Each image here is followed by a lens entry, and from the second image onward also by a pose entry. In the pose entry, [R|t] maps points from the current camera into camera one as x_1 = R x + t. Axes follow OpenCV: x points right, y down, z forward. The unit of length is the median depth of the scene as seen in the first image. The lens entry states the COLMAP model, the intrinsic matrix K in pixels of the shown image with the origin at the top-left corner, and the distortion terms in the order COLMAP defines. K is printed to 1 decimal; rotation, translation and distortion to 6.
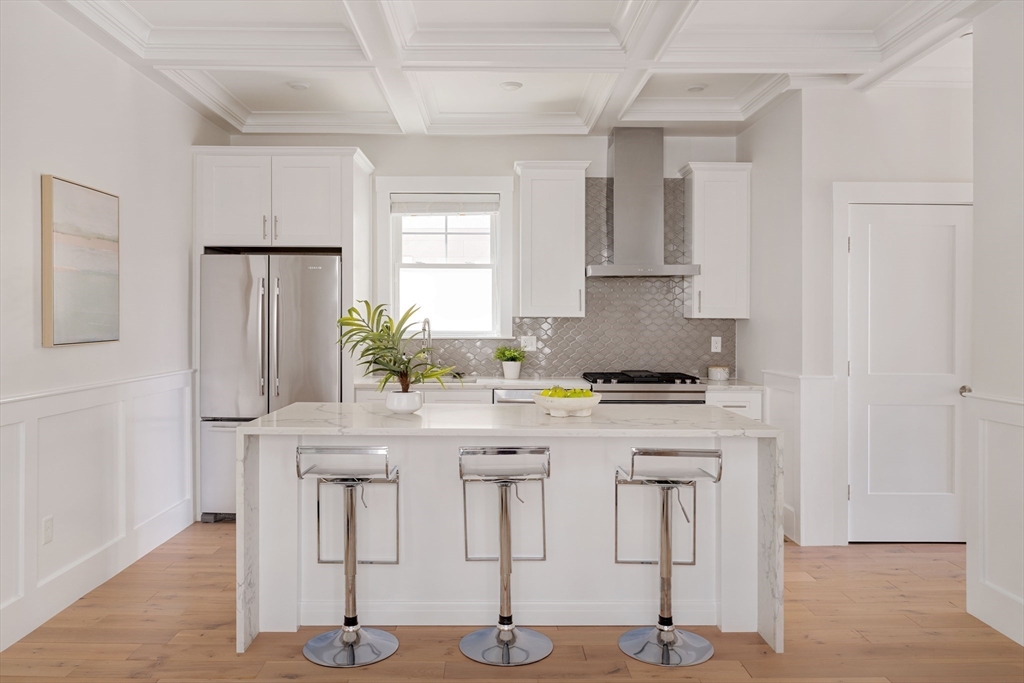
lens RADIAL K [[747.2, 0, 515.0], [0, 747.2, 320.9], [0, 0, 1]] dist [-0.005086, -0.001114]
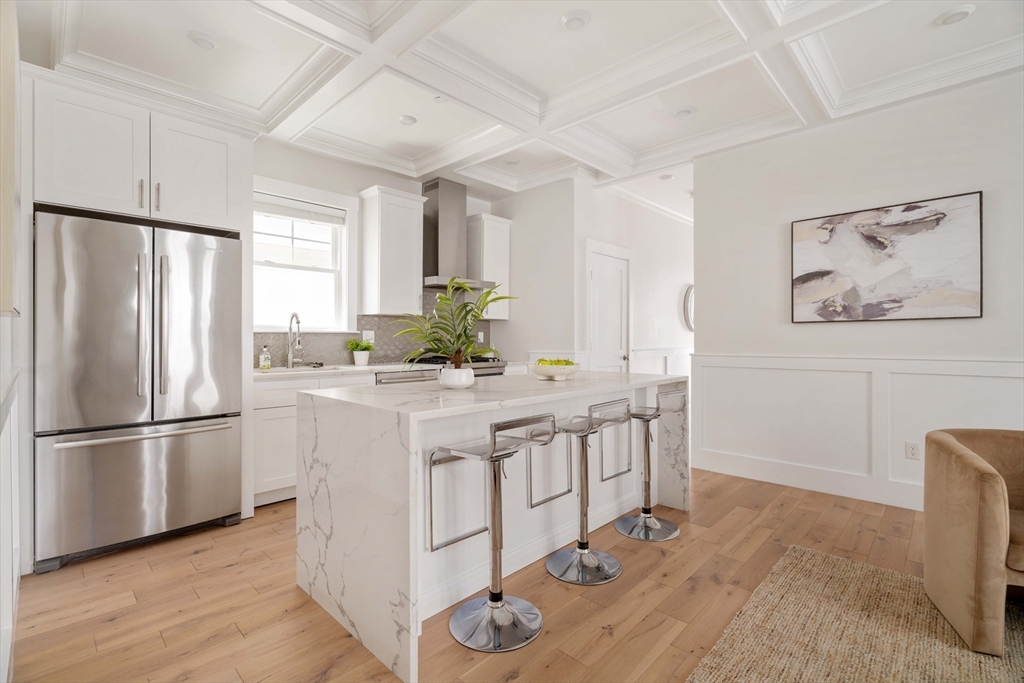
lens RADIAL K [[454.7, 0, 499.8], [0, 454.7, 340.8], [0, 0, 1]] dist [0.000638, 0.000209]
pose [[0.715716, -0.008084, 0.698345, -0.383721], [0.004104, 0.999964, 0.007370, 0.035081], [-0.698380, -0.002409, 0.715724, 0.338621]]
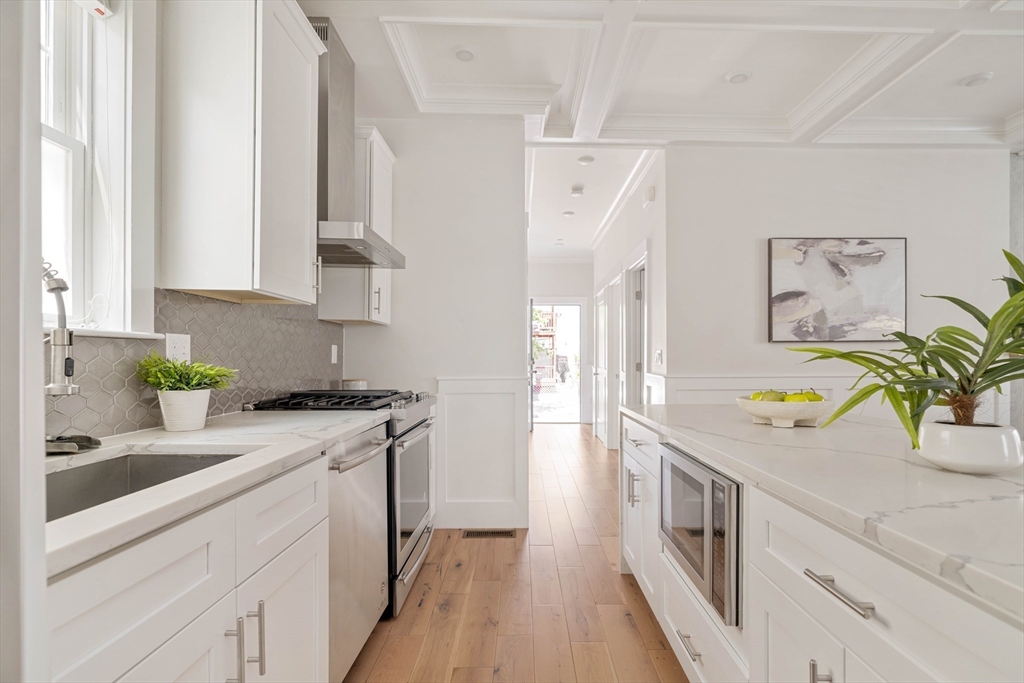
lens RADIAL K [[490.3, 0, 512.2], [0, 490.3, 358.5], [0, 0, 1]] dist [0.000044, -0.000241]
pose [[-0.005707, -0.004874, 0.999972, -0.309809], [-0.002177, 0.999986, 0.004862, 0.036463], [-0.999981, -0.002149, -0.005718, 0.867707]]
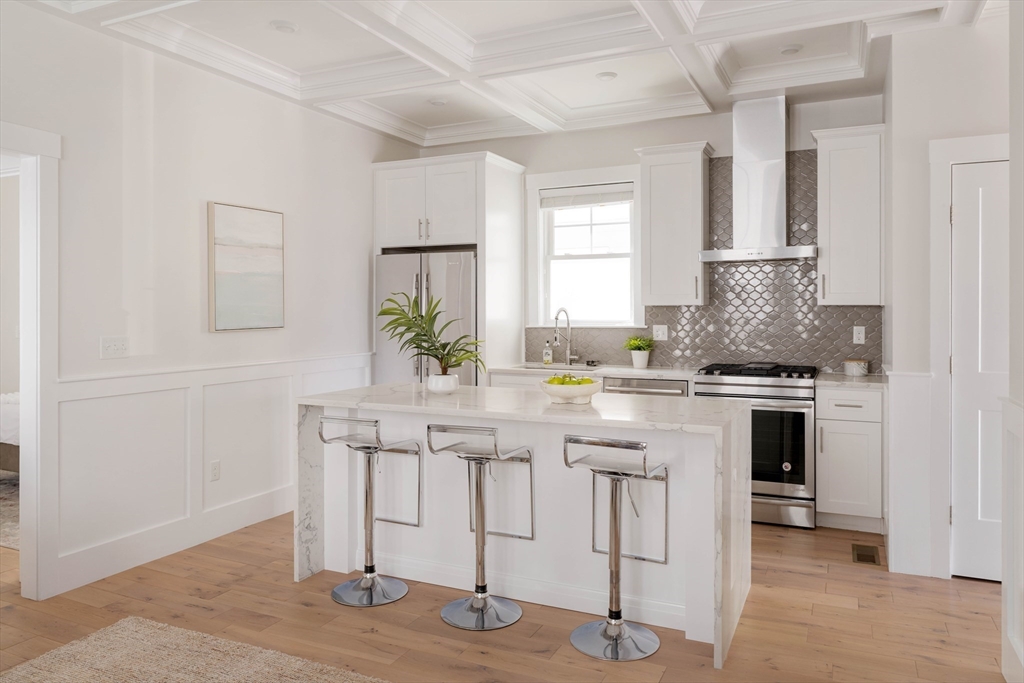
lens RADIAL K [[755.4, 0, 509.7], [0, 755.4, 313.9], [0, 0, 1]] dist [-0.005460, -0.002577]
pose [[0.892717, -0.004702, -0.450594, 0.312332], [0.006948, 0.999970, 0.003330, 0.001024], [0.450565, -0.006103, 0.892723, 0.030997]]
